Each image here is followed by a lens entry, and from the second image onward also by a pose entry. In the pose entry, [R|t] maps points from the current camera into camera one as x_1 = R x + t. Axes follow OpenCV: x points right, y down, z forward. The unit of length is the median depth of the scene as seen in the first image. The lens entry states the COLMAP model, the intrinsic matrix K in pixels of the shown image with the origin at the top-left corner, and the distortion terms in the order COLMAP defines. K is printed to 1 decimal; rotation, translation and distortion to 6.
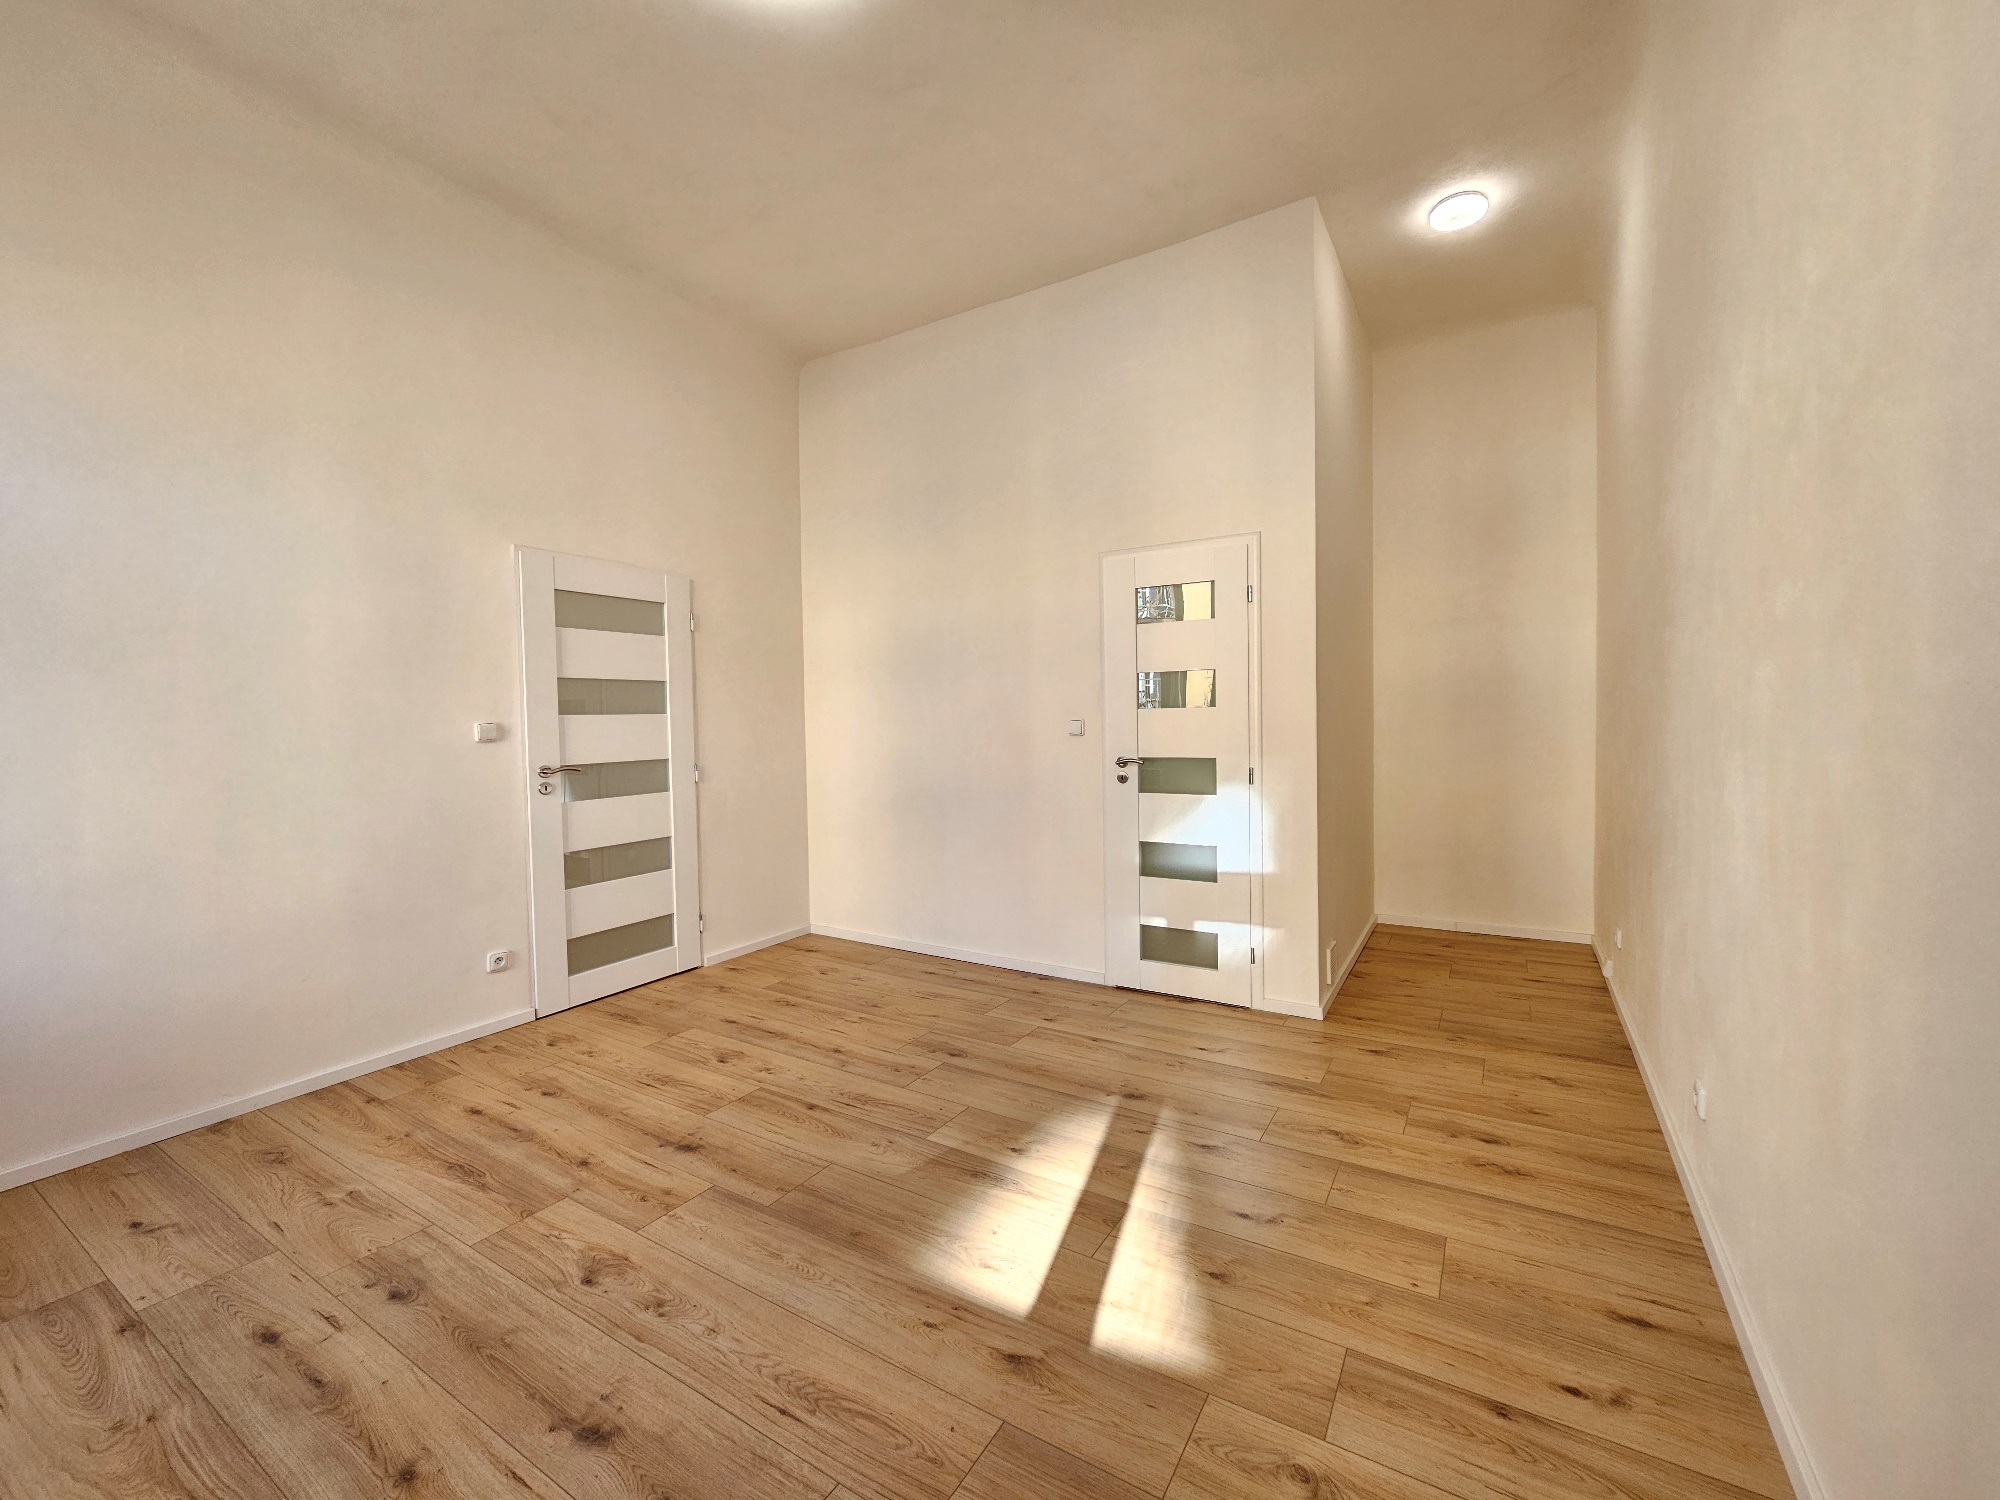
lens RADIAL K [[817.8, 0, 1002.3], [0, 817.8, 741.7], [0, 0, 1]] dist [-0.000601, -0.000447]
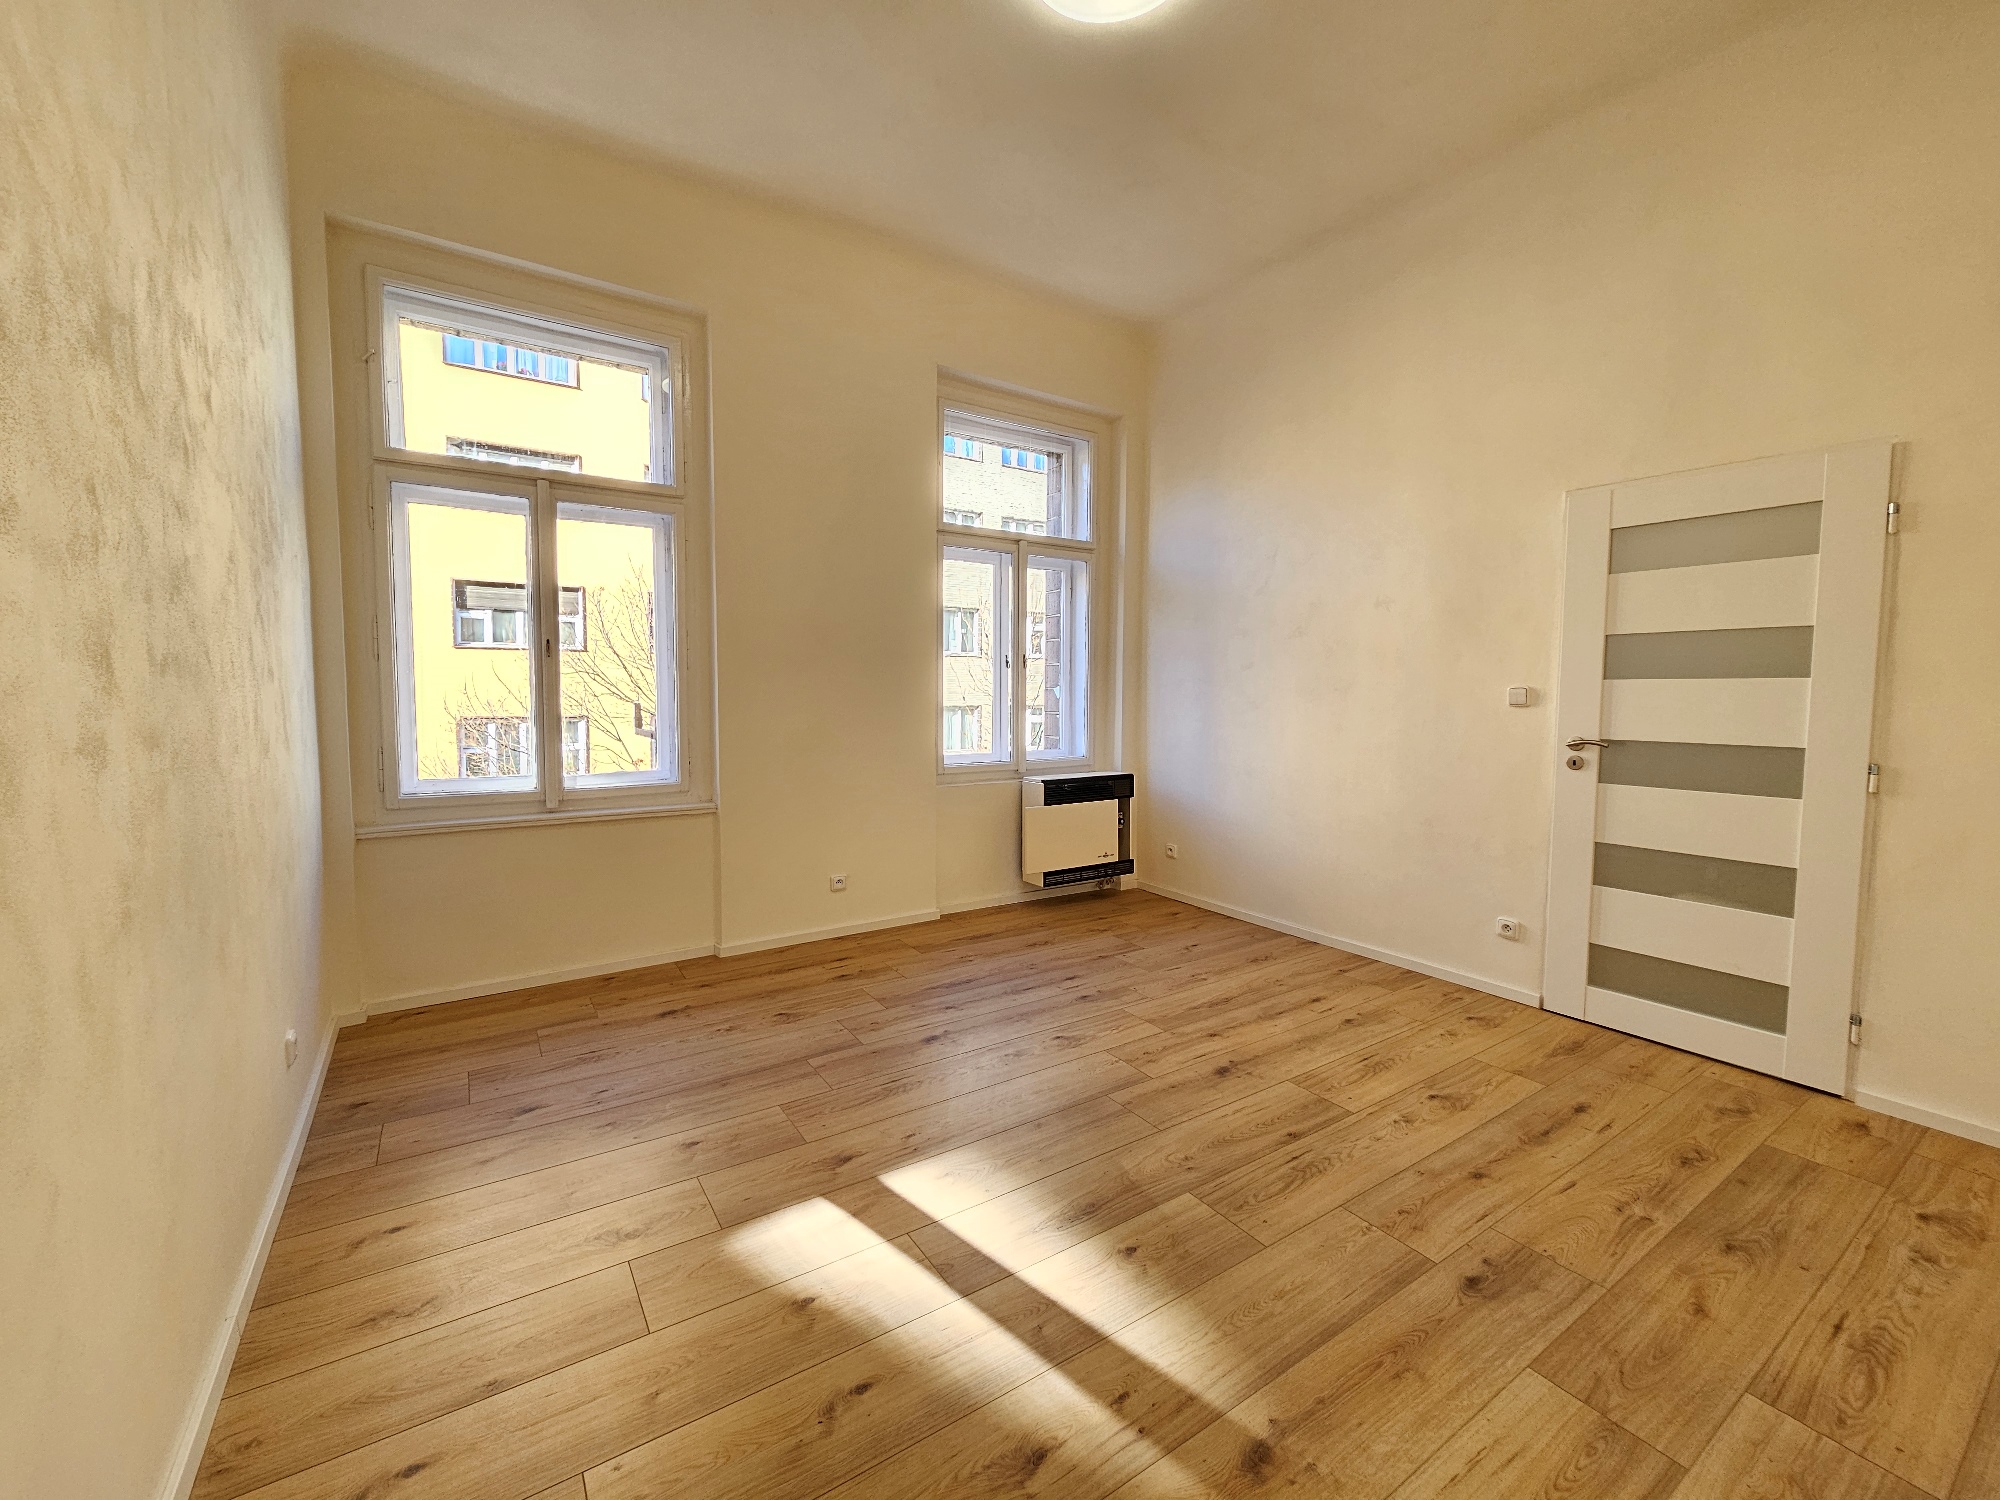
lens RADIAL K [[817.8, 0, 1004.5], [0, 817.8, 749.7], [0, 0, 1]] dist [-0.000601, -0.000447]
pose [[-0.417249, 0.083803, -0.904920, 0.590706], [-0.024048, 0.994372, 0.103175, -0.040172], [0.908474, 0.064812, -0.412885, 0.959266]]
